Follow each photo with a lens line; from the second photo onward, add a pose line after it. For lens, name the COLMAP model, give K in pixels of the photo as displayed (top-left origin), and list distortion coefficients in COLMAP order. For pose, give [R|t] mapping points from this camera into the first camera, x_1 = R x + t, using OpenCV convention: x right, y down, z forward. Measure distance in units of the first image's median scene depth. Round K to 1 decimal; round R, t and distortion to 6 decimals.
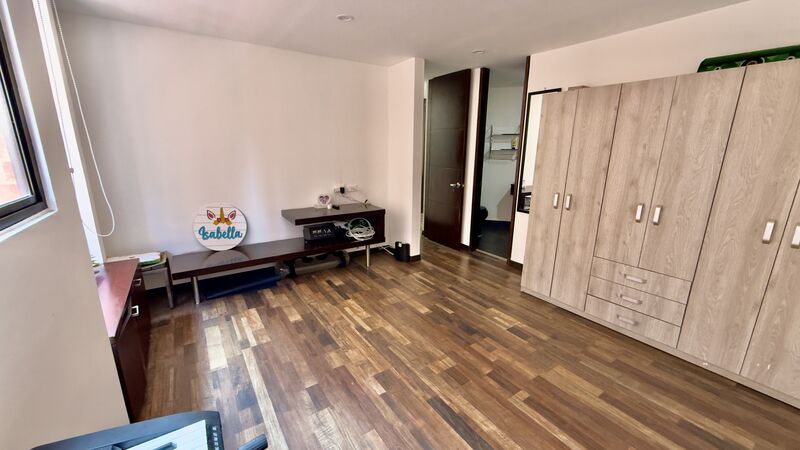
lens RADIAL K [[319.5, 0, 400.0], [0, 319.5, 225.0], [0, 0, 1]] dist [0.000455, -0.000021]
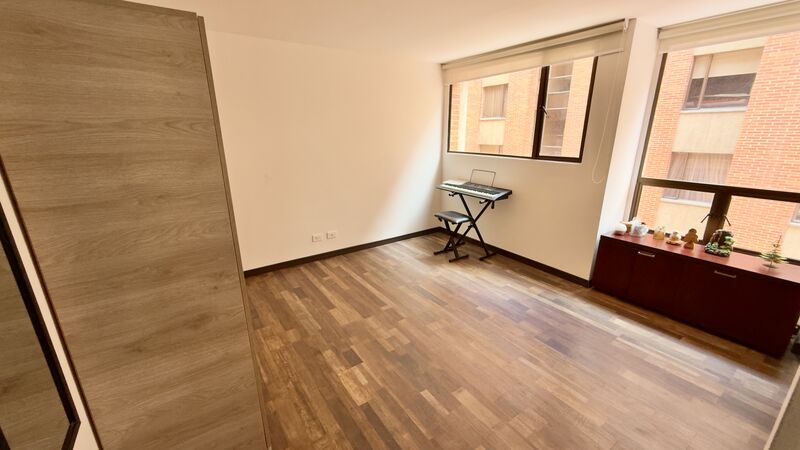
lens RADIAL K [[319.5, 0, 400.0], [0, 319.5, 225.0], [0, 0, 1]] dist [0.000455, -0.000021]
pose [[-0.999920, -0.002966, -0.012319, 0.260035], [-0.008800, 0.862054, 0.506739, -0.447152], [0.009116, 0.506807, -0.862011, 1.641400]]
